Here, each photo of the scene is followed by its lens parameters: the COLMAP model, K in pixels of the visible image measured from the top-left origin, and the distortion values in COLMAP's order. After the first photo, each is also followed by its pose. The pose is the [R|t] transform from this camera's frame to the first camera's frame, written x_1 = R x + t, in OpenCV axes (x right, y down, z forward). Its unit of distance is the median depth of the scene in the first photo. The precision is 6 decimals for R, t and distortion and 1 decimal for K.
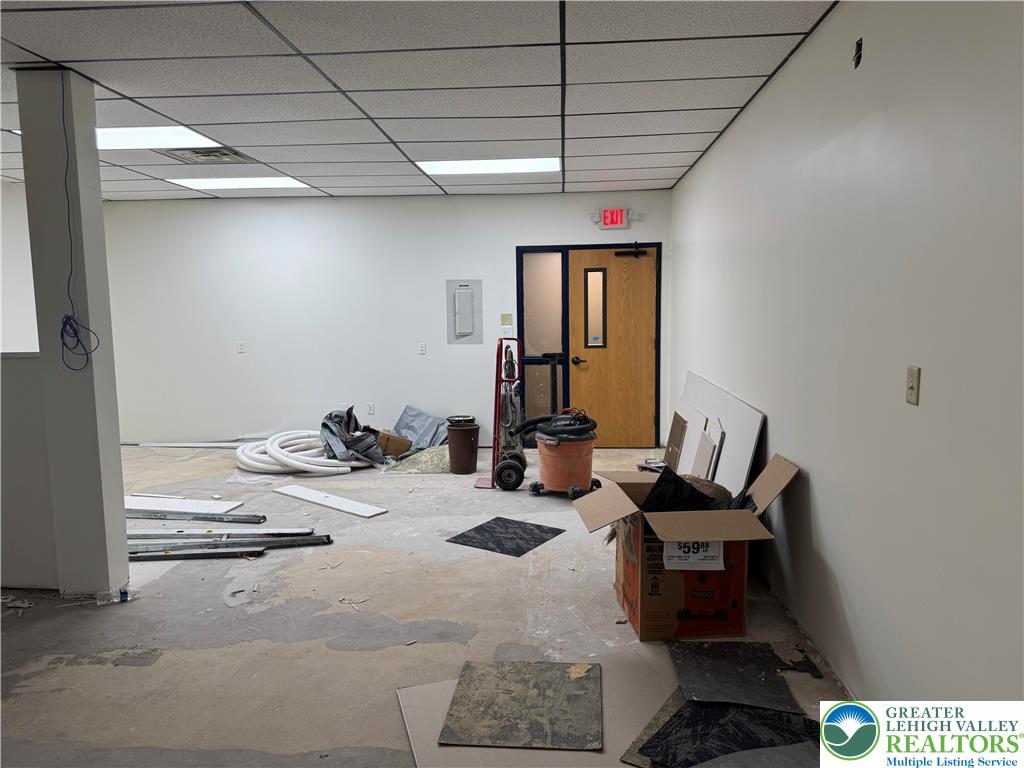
lens RADIAL K [[729.7, 0, 512.0], [0, 729.7, 384.0], [0, 0, 1]] dist [0.070818, -0.069554]
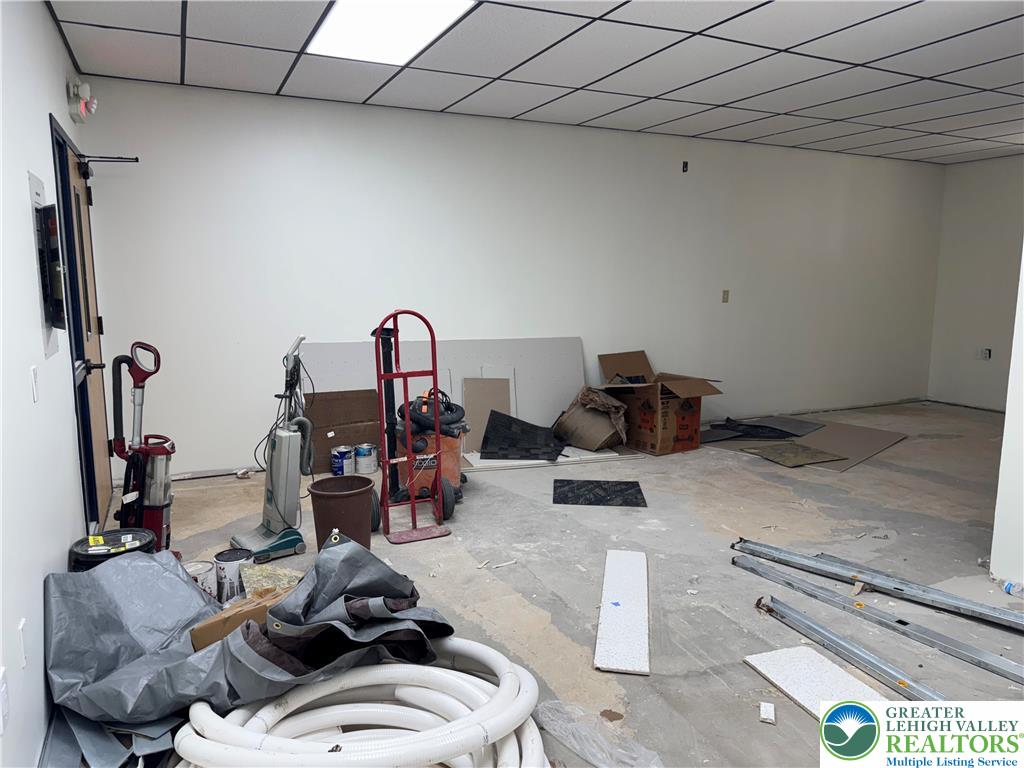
lens RADIAL K [[729.7, 0, 512.0], [0, 729.7, 384.0], [0, 0, 1]] dist [0.070818, -0.069554]
pose [[-0.498008, -0.126925, 0.857833, -0.584420], [0.088080, 0.976710, 0.195649, -0.110424], [-0.862687, 0.172993, -0.475230, 1.133976]]
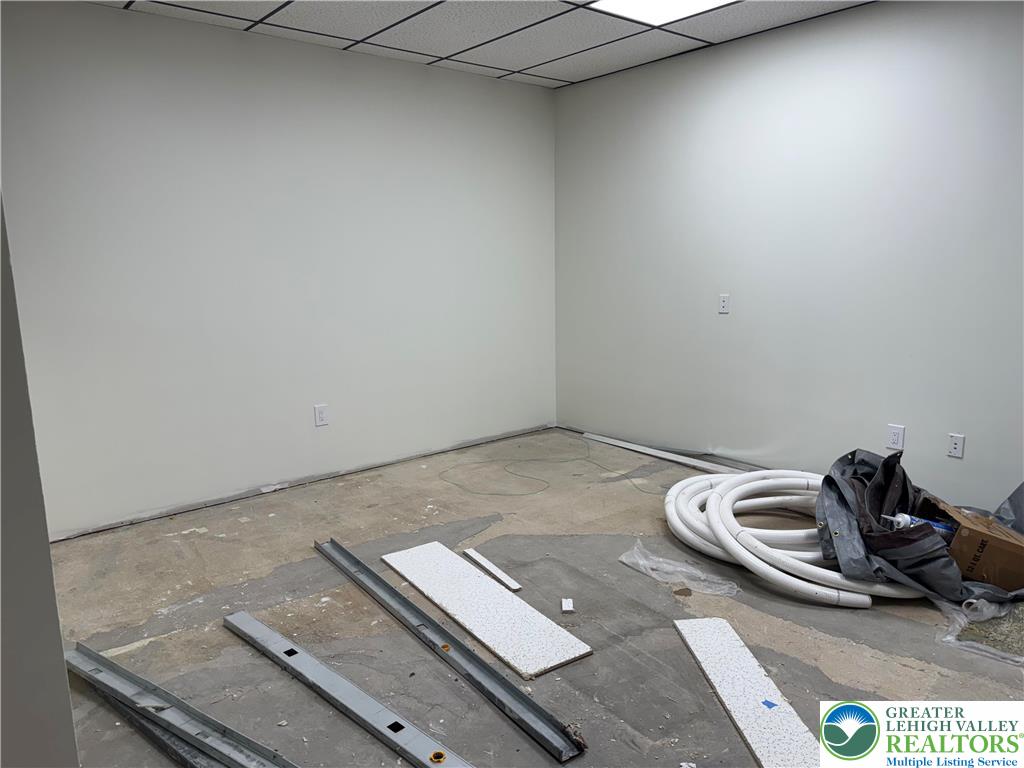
lens RADIAL K [[729.7, 0, 512.0], [0, 729.7, 384.0], [0, 0, 1]] dist [0.070818, -0.069554]
pose [[0.711154, 0.123824, -0.692046, -0.082220], [-0.066235, 0.991790, 0.109391, -0.046942], [0.699910, -0.031956, 0.713516, 0.537465]]
